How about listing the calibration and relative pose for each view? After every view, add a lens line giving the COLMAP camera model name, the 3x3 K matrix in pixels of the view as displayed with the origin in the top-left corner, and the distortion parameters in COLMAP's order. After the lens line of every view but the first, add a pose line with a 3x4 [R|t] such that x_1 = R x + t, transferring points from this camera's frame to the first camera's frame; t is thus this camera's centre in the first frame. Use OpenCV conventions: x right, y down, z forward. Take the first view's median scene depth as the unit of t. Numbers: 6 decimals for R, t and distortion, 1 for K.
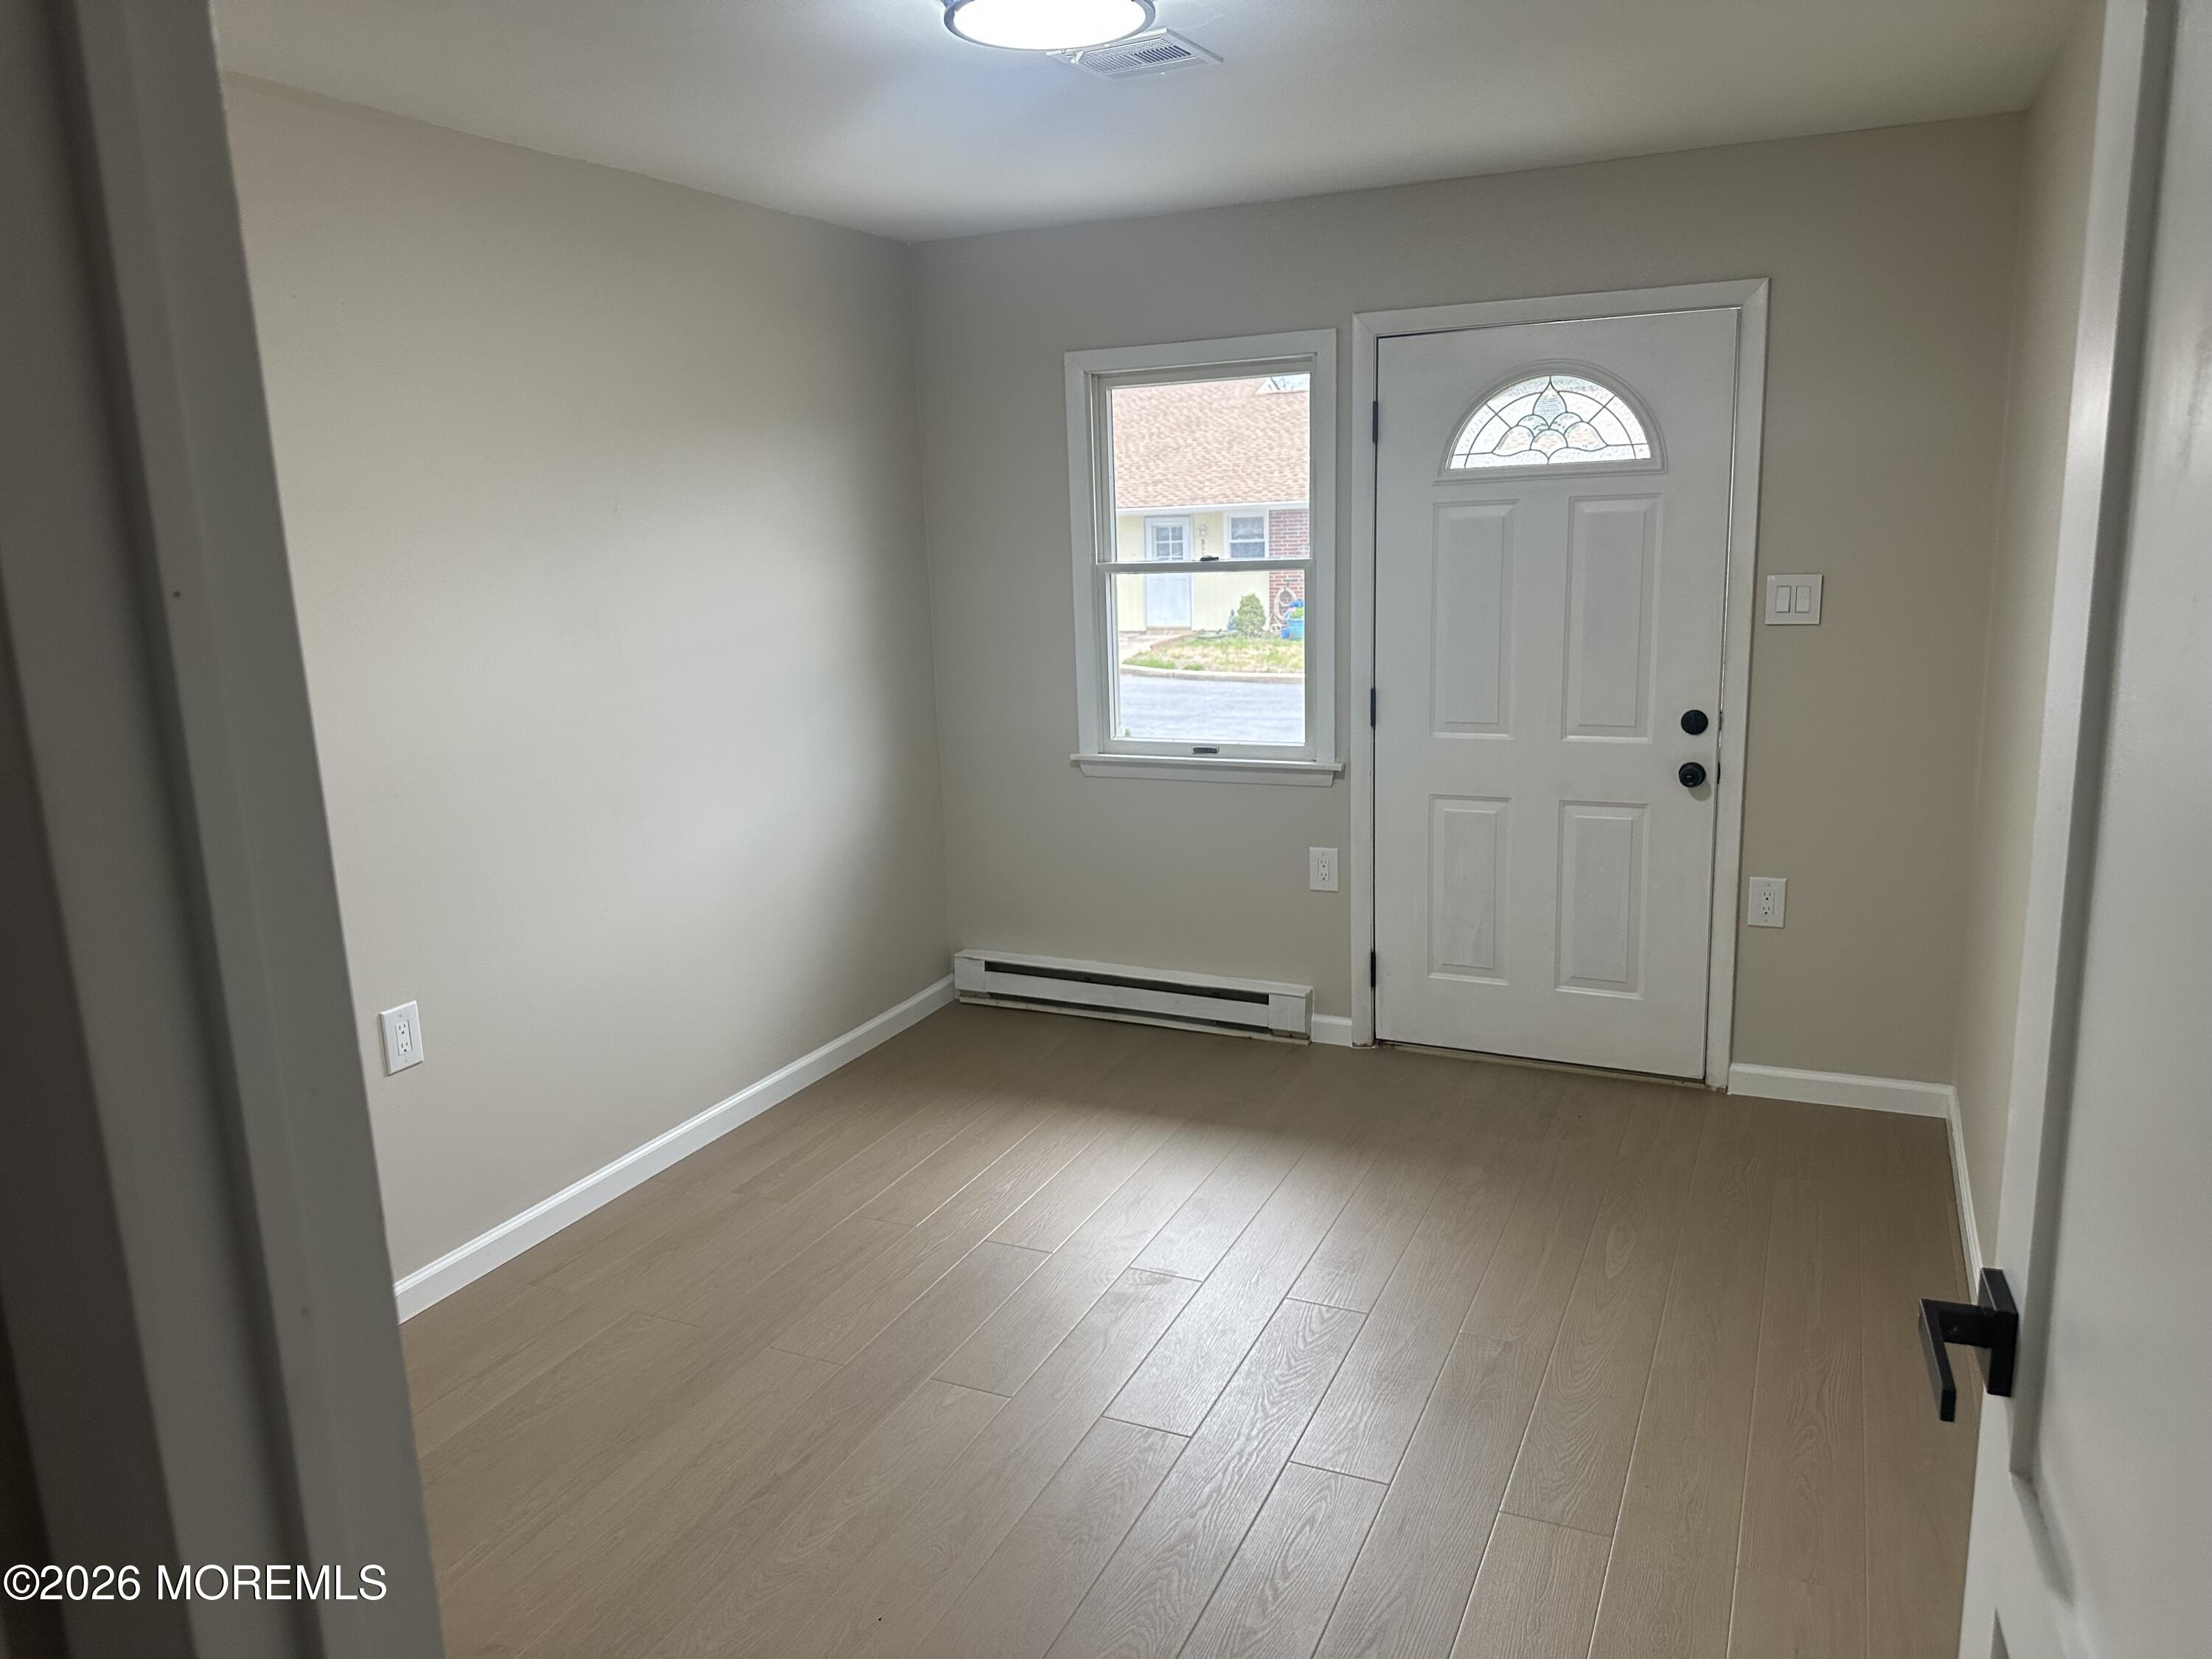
lens RADIAL K [[1561.0, 0, 1103.2], [0, 1561.0, 846.7], [0, 0, 1]] dist [0.094501, -0.121759]
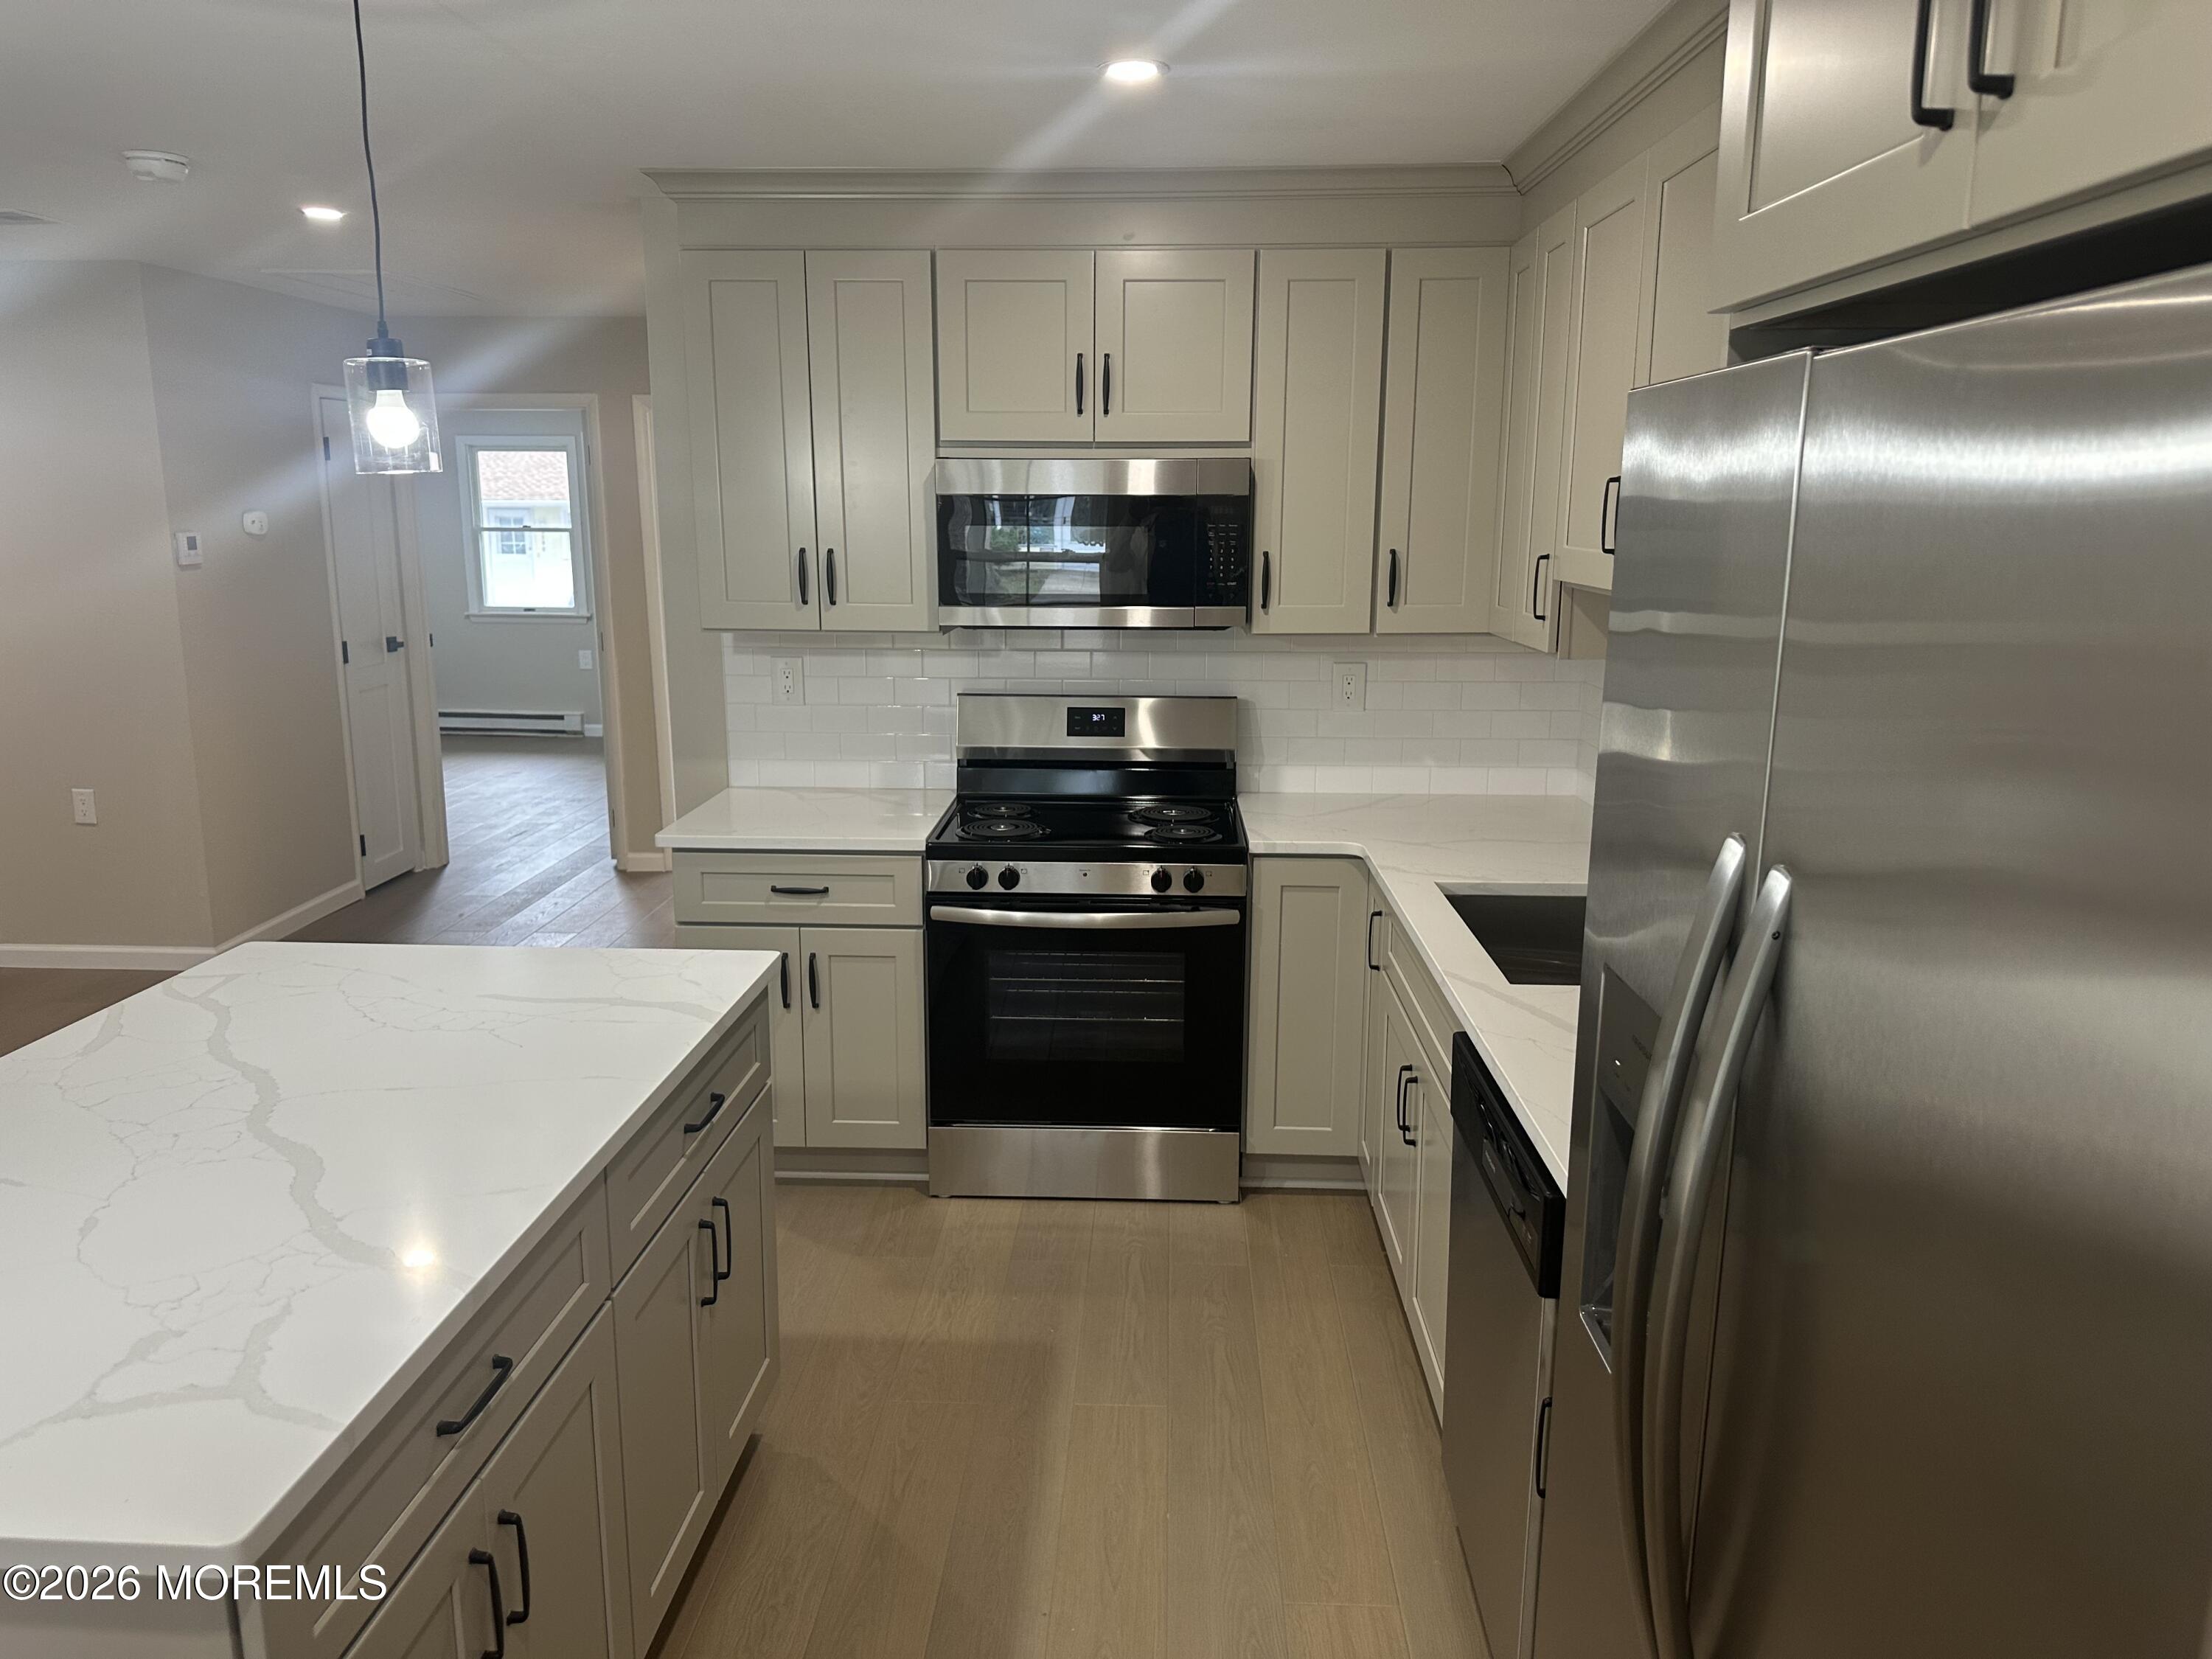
lens RADIAL K [[1561.0, 0, 1107.2], [0, 1561.0, 826.2], [0, 0, 1]] dist [0.094501, -0.121759]
pose [[0.932845, -0.038342, 0.358232, 0.014930], [0.041381, 0.999143, -0.000818, 0.329678], [-0.357893, 0.015587, 0.933632, -1.653881]]
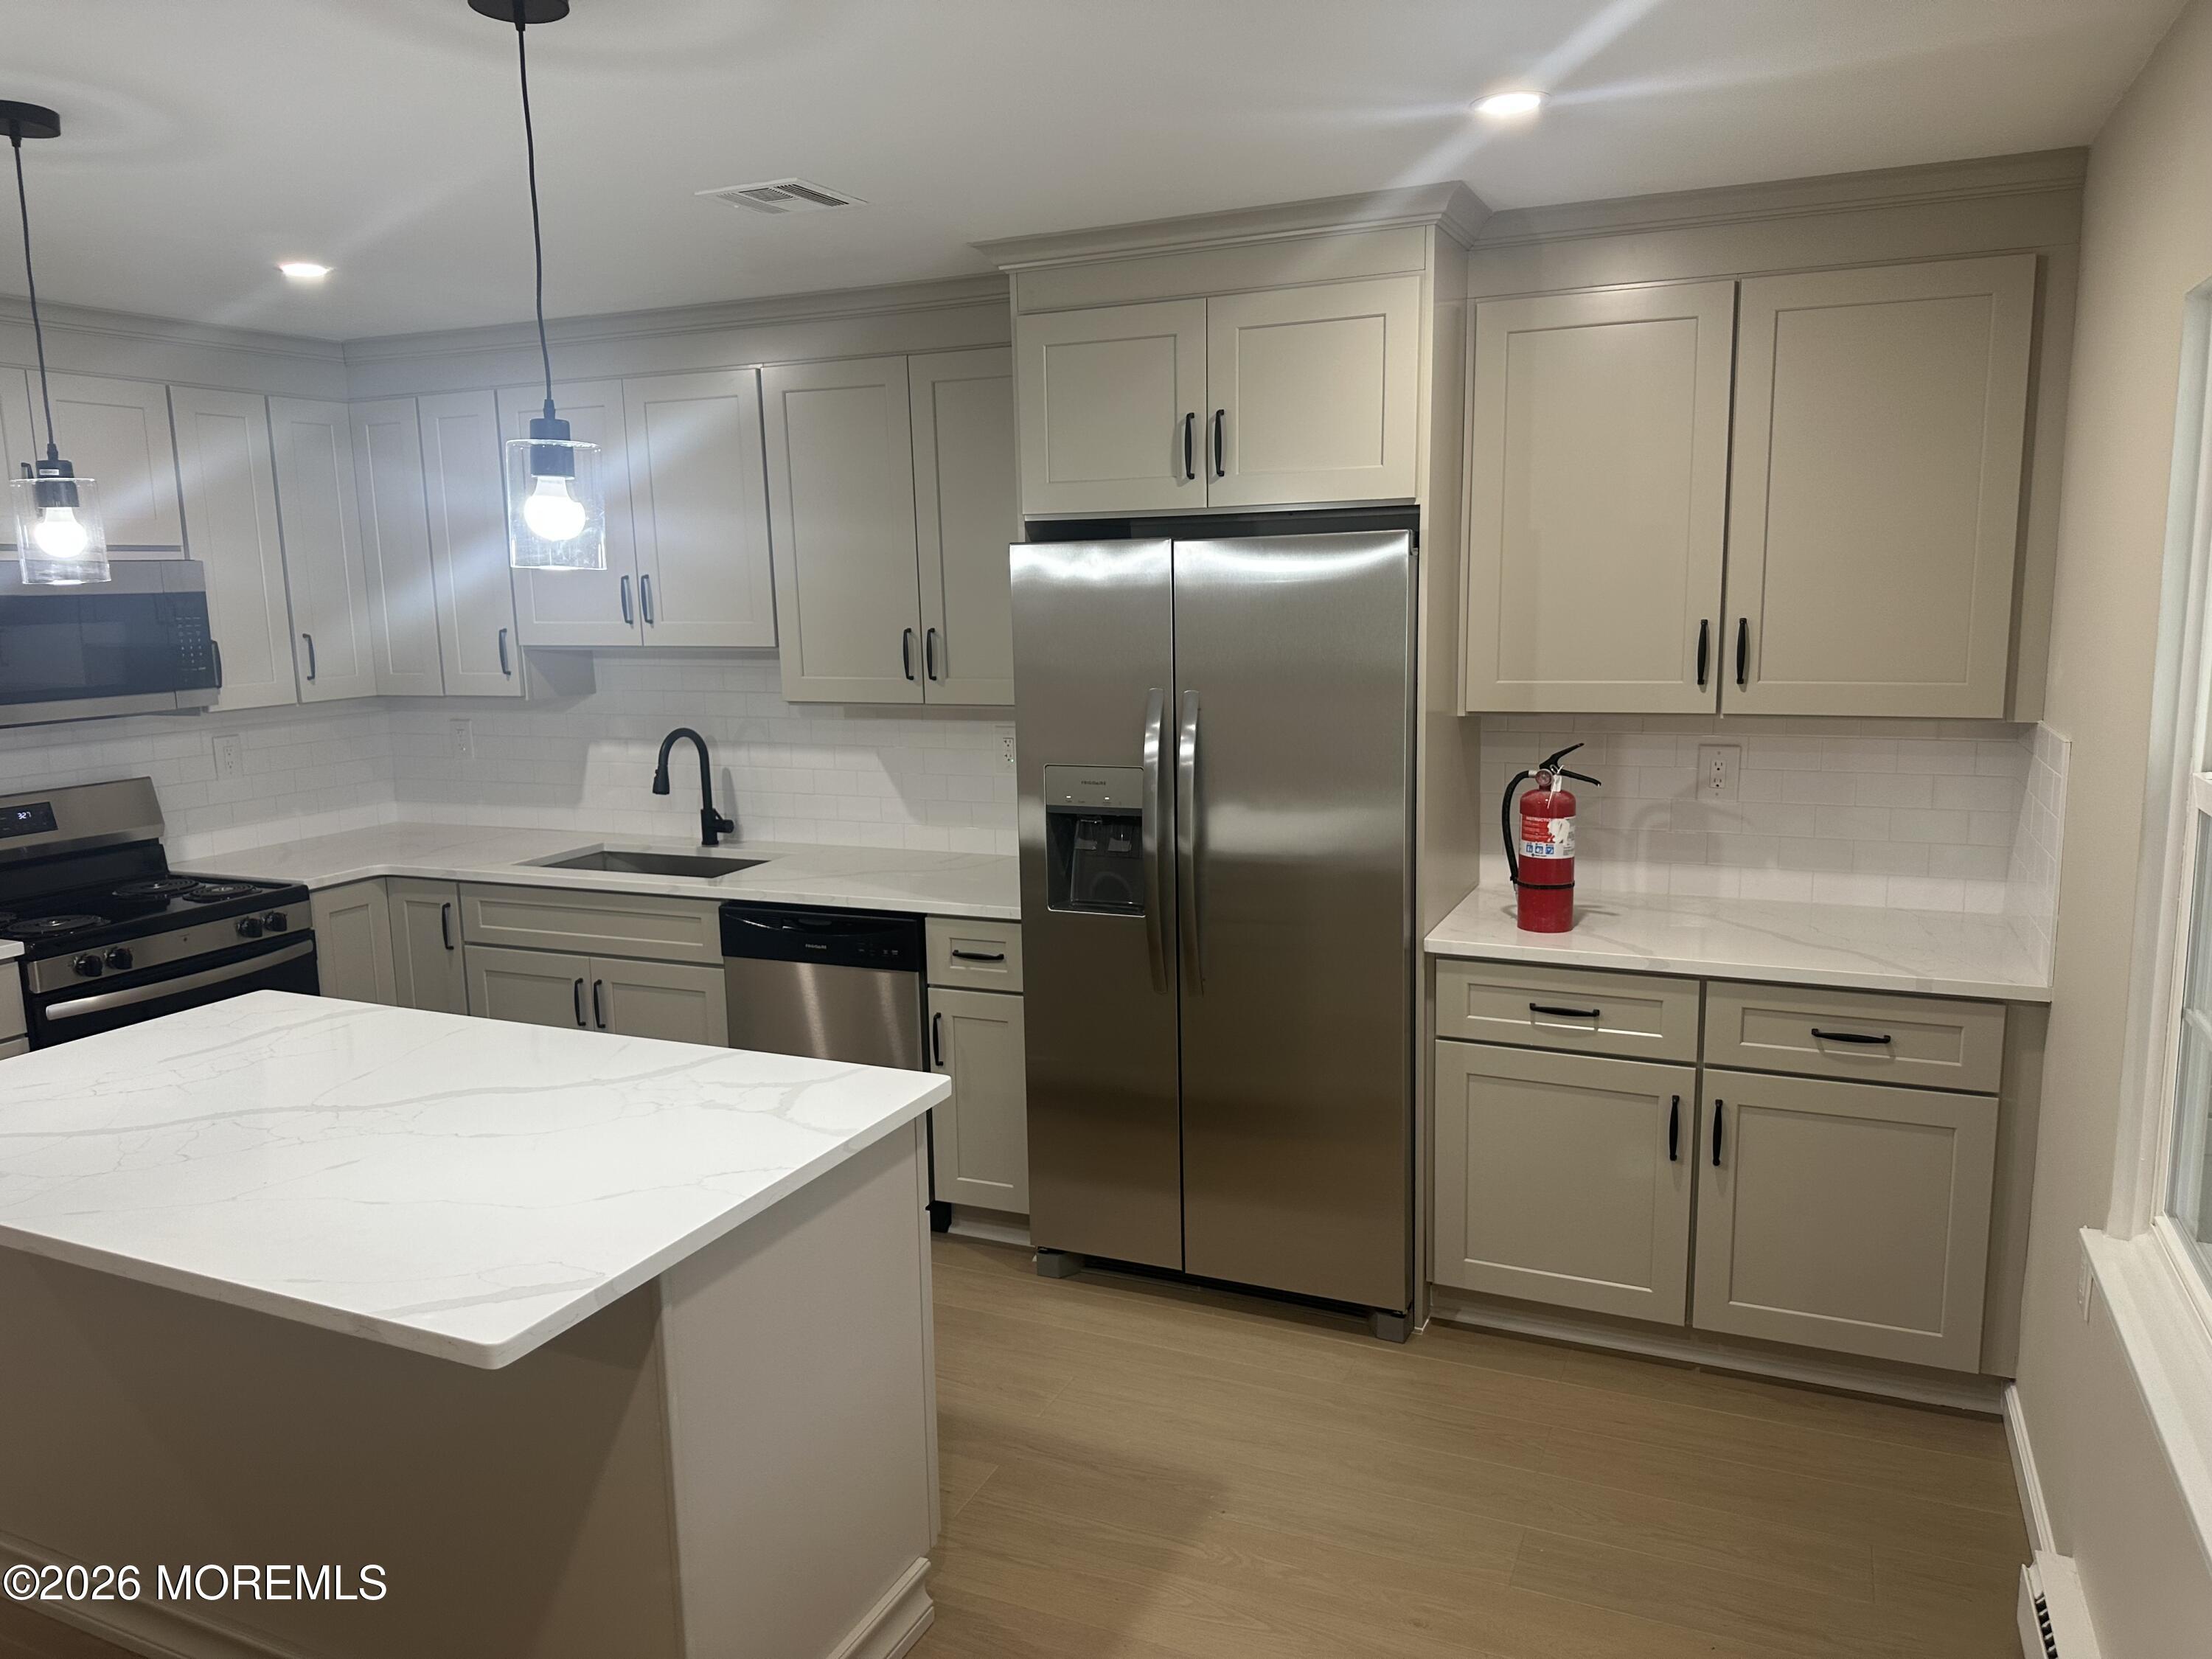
lens RADIAL K [[1561.0, 0, 1096.5], [0, 1561.0, 828.0], [0, 0, 1]] dist [0.094501, -0.121759]
pose [[0.017029, -0.127439, 0.991700, -0.611463], [0.228429, 0.966108, 0.120227, 0.301148], [-0.973412, 0.224486, 0.045562, -1.431123]]
